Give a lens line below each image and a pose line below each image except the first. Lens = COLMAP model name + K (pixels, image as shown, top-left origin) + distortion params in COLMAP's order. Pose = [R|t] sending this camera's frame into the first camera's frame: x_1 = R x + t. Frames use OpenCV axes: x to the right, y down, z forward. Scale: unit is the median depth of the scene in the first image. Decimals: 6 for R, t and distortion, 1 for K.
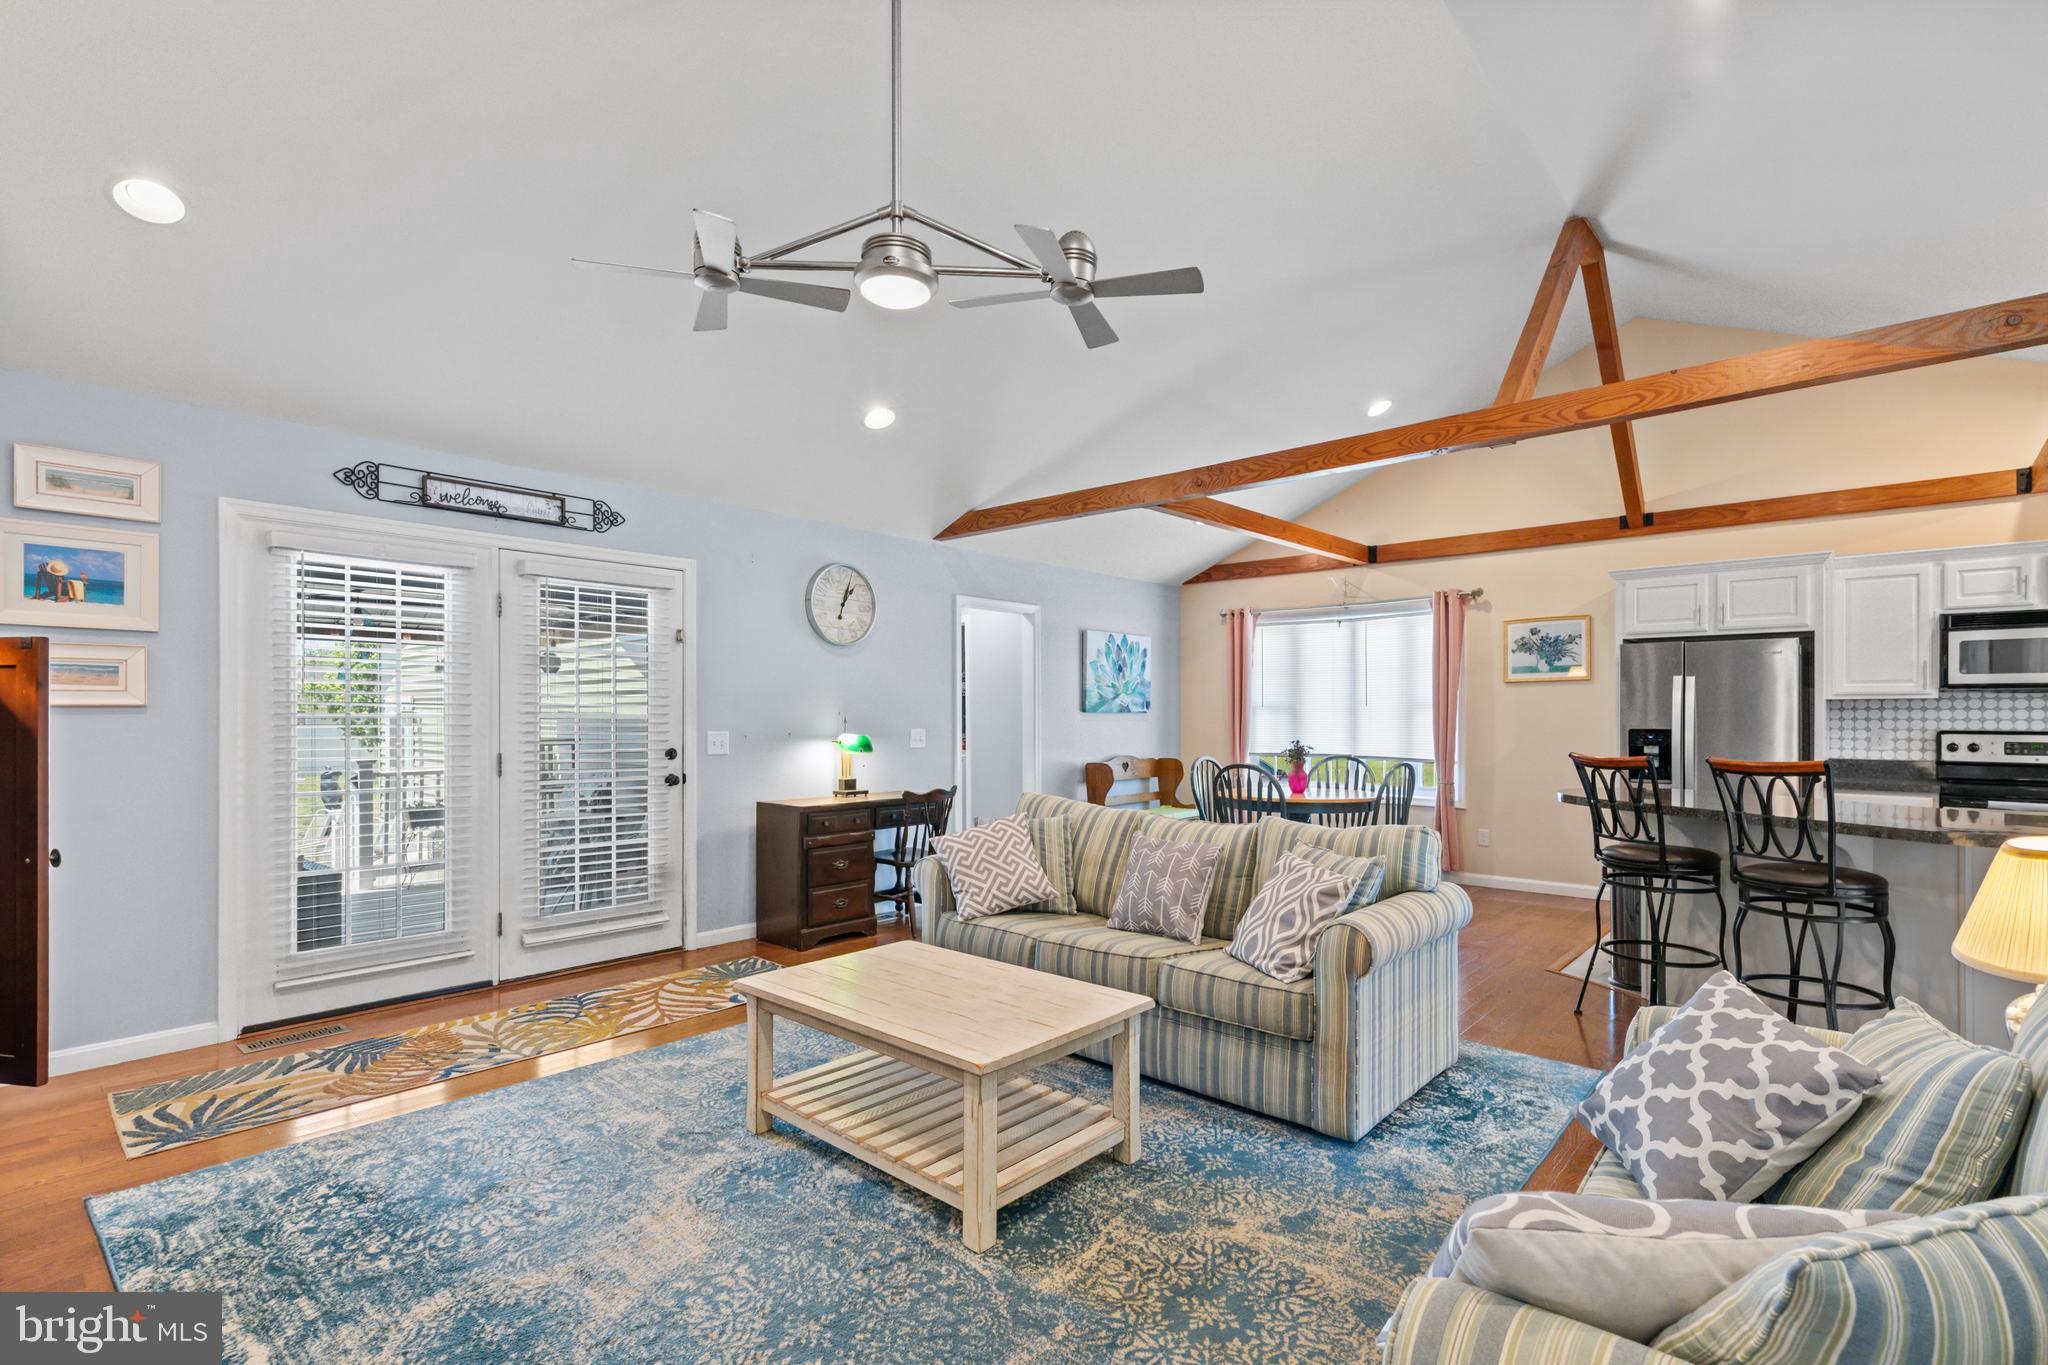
lens RADIAL K [[952.3, 0, 1023.3], [0, 952.3, 713.8], [0, 0, 1]] dist [0.004761, 0.000073]
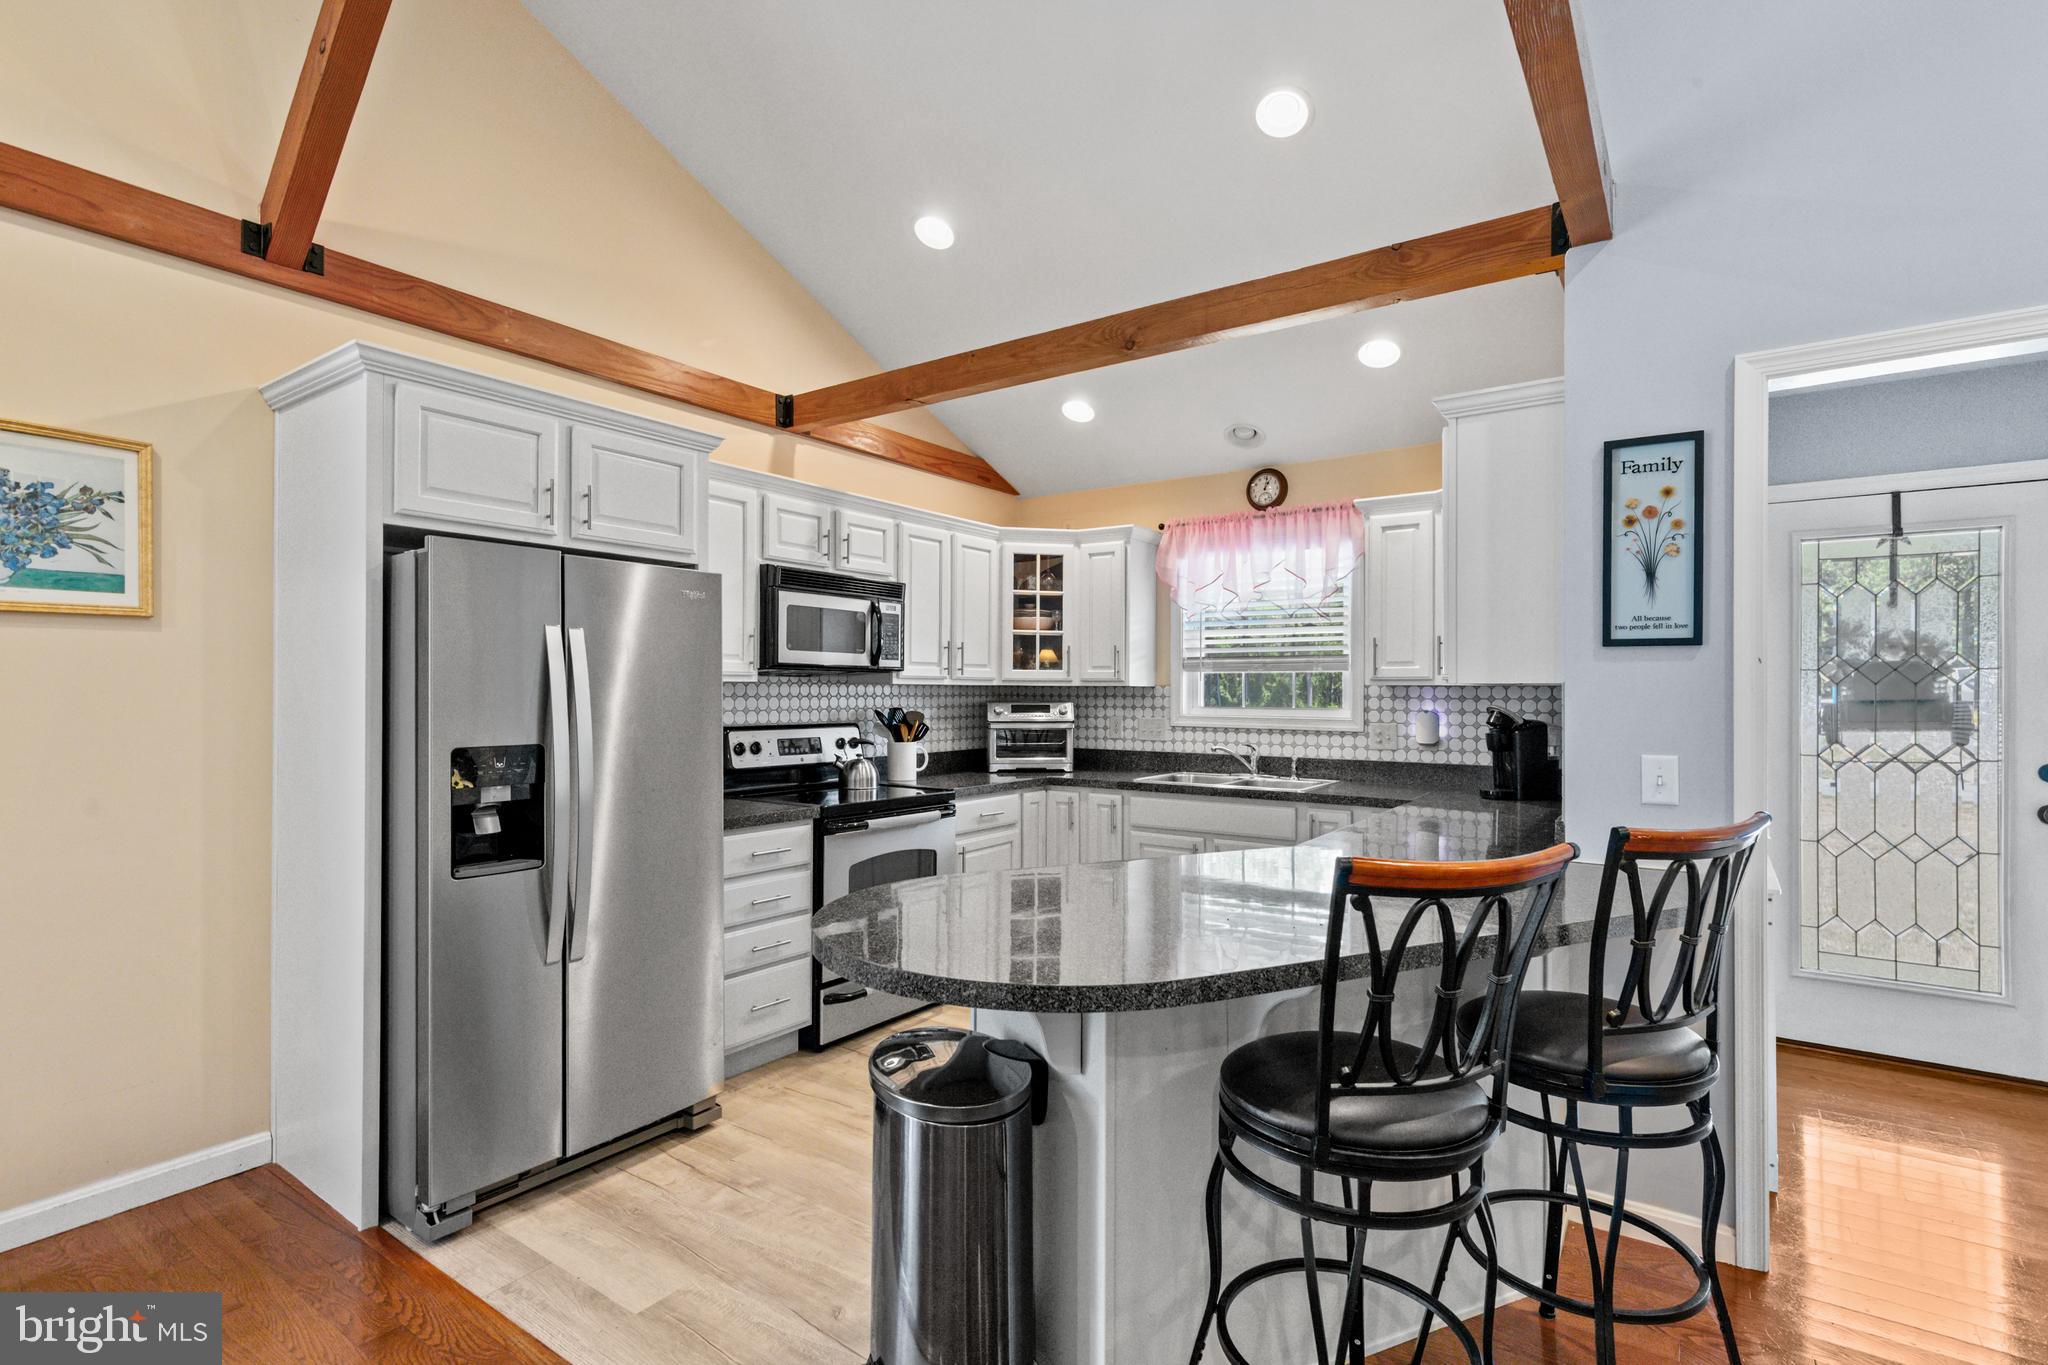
lens RADIAL K [[965.7, 0, 1033.3], [0, 965.7, 696.2], [0, 0, 1]] dist [0.000667, -0.000044]
pose [[-0.126402, -0.005326, 0.991965, 0.195975], [-0.004536, 0.999978, 0.004791, -0.009226], [-0.991969, -0.003894, -0.126424, 0.800069]]
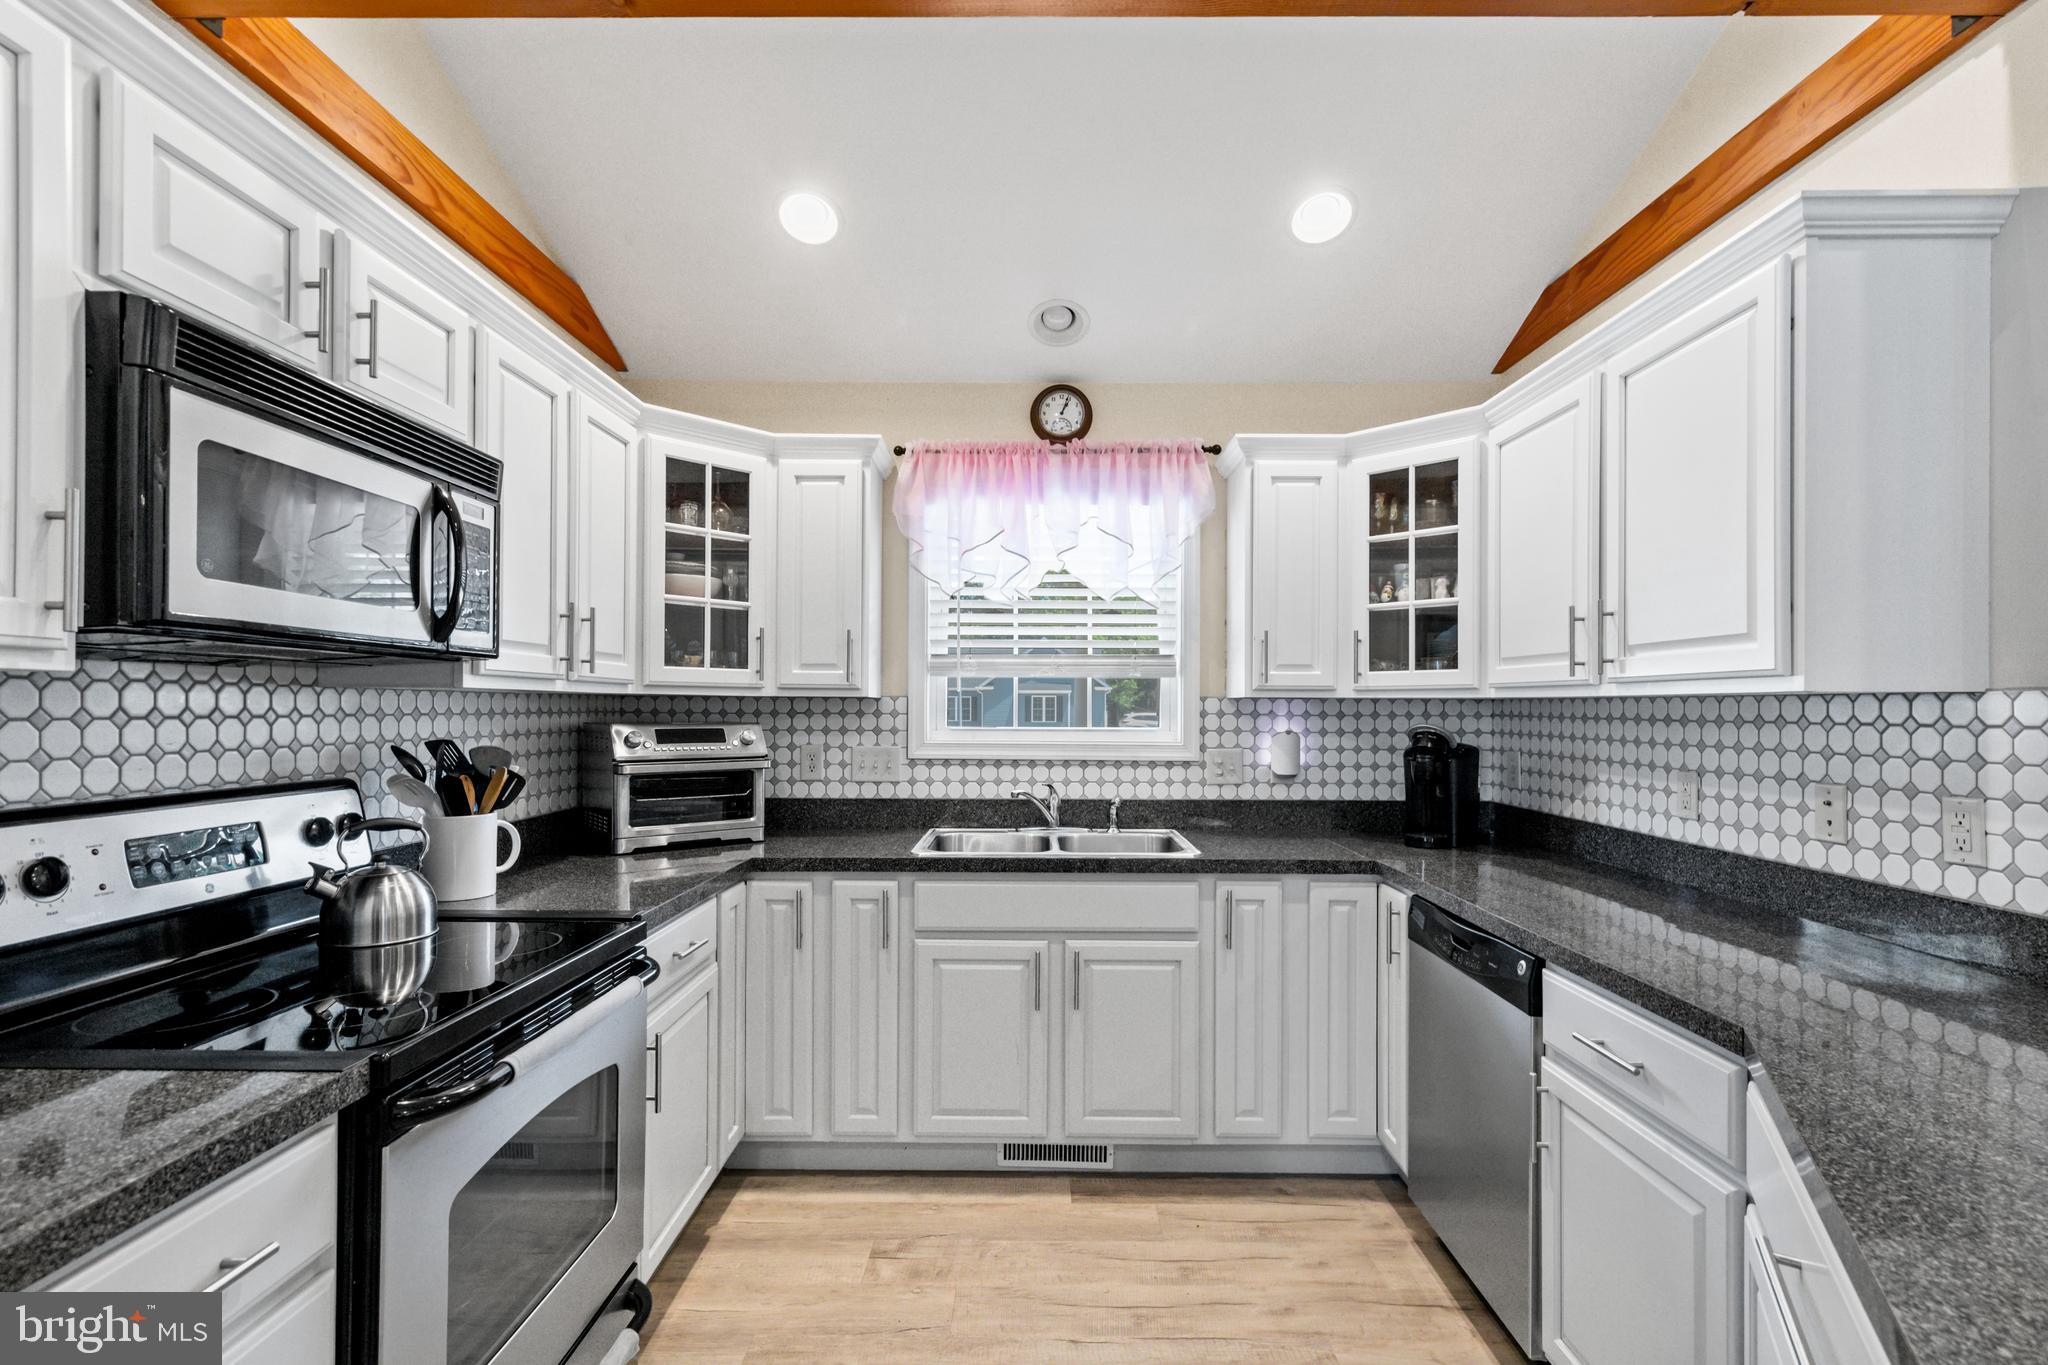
lens RADIAL K [[943.3, 0, 1029.3], [0, 943.3, 701.2], [0, 0, 1]] dist [0.004734, -0.000097]
pose [[-0.662663, 0.003834, 0.748908, 0.587537], [-0.004150, 0.999953, -0.008790, -0.007889], [-0.748907, -0.008933, -0.662615, 0.883417]]
